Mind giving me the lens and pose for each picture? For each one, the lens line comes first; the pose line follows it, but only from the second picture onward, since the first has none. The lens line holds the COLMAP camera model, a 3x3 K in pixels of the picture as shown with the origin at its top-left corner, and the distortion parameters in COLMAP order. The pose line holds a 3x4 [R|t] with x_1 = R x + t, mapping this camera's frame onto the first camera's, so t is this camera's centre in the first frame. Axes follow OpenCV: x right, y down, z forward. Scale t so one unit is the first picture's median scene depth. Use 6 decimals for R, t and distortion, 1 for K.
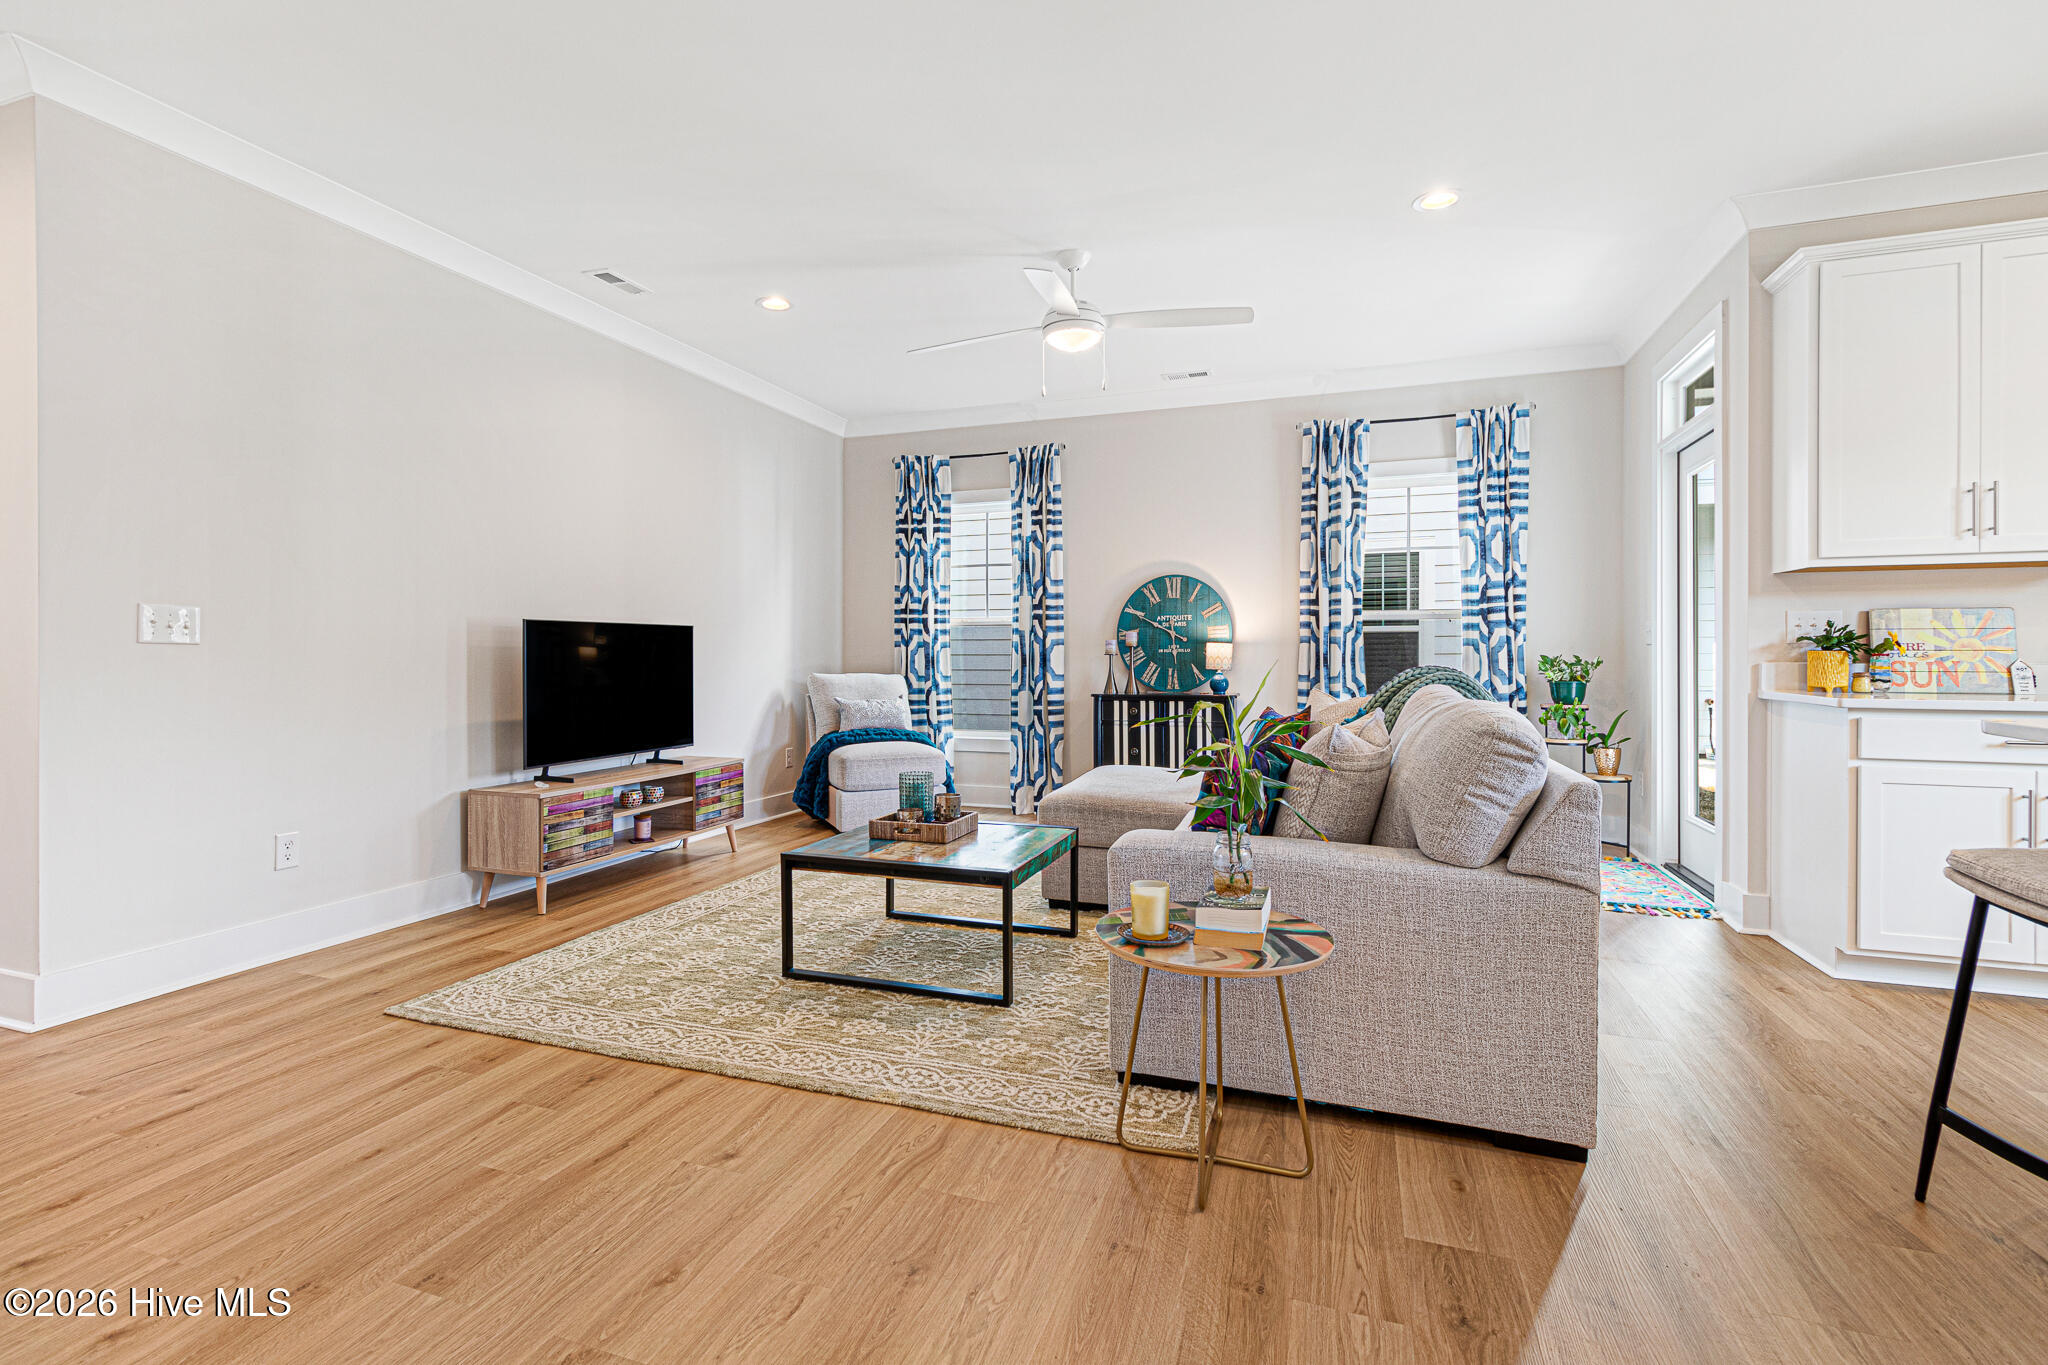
lens RADIAL K [[943.3, 0, 1022.4], [0, 943.3, 652.3], [0, 0, 1]] dist [-0.000259, 0.000555]
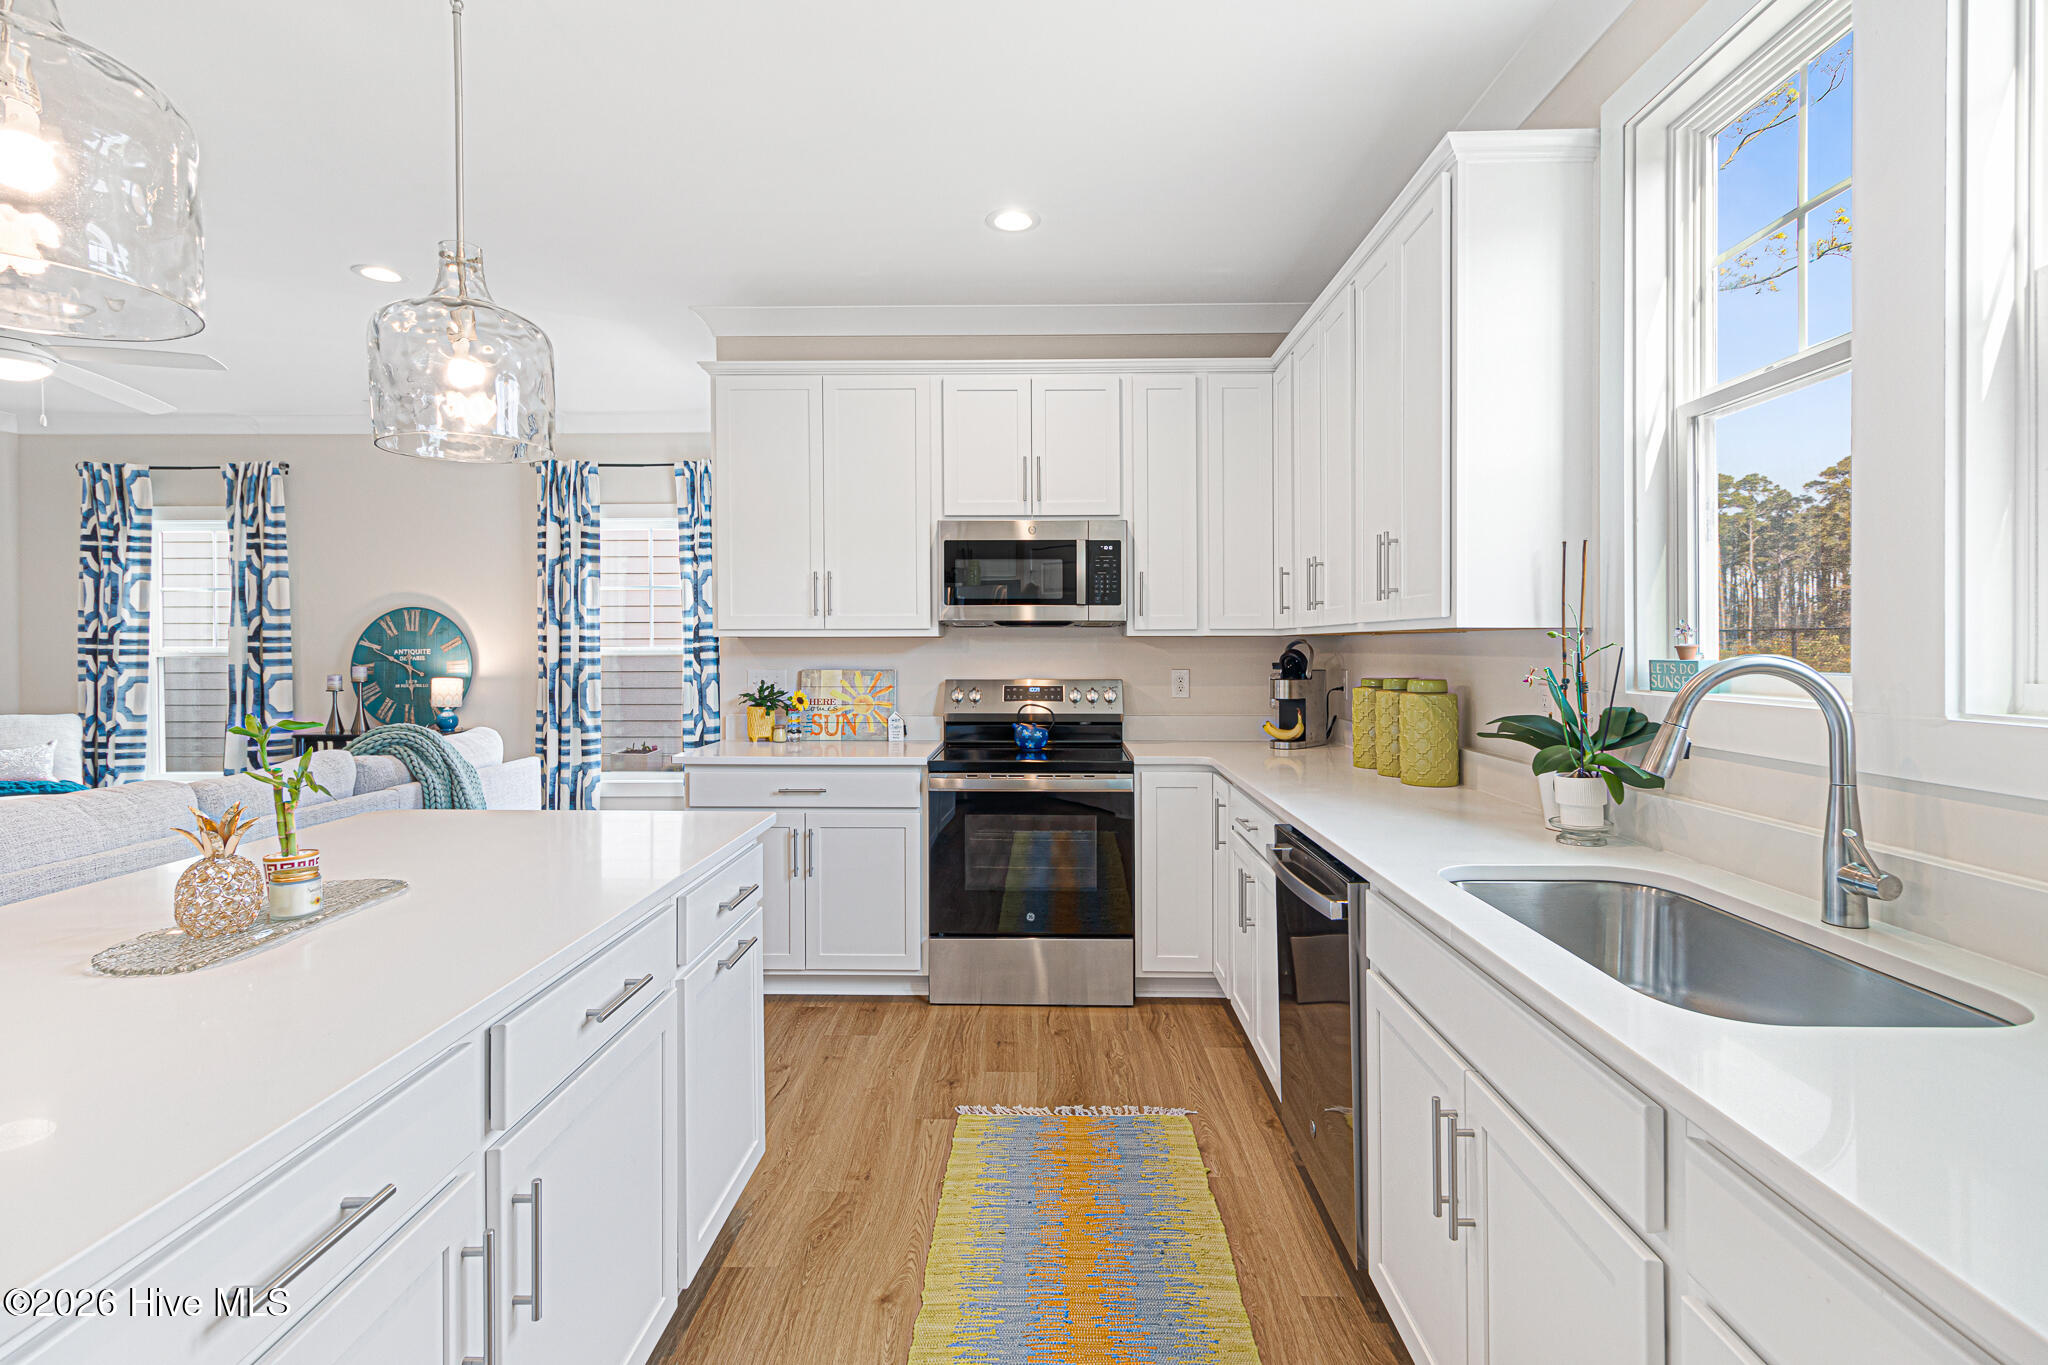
lens RADIAL K [[943.7, 0, 984.1], [0, 943.7, 645.1], [0, 0, 1]] dist [0.011322, -0.000109]
pose [[0.946061, 0.003248, 0.323973, 0.451545], [-0.001383, 0.999981, -0.005987, -0.043066], [-0.323986, 0.005216, 0.946047, -0.120046]]
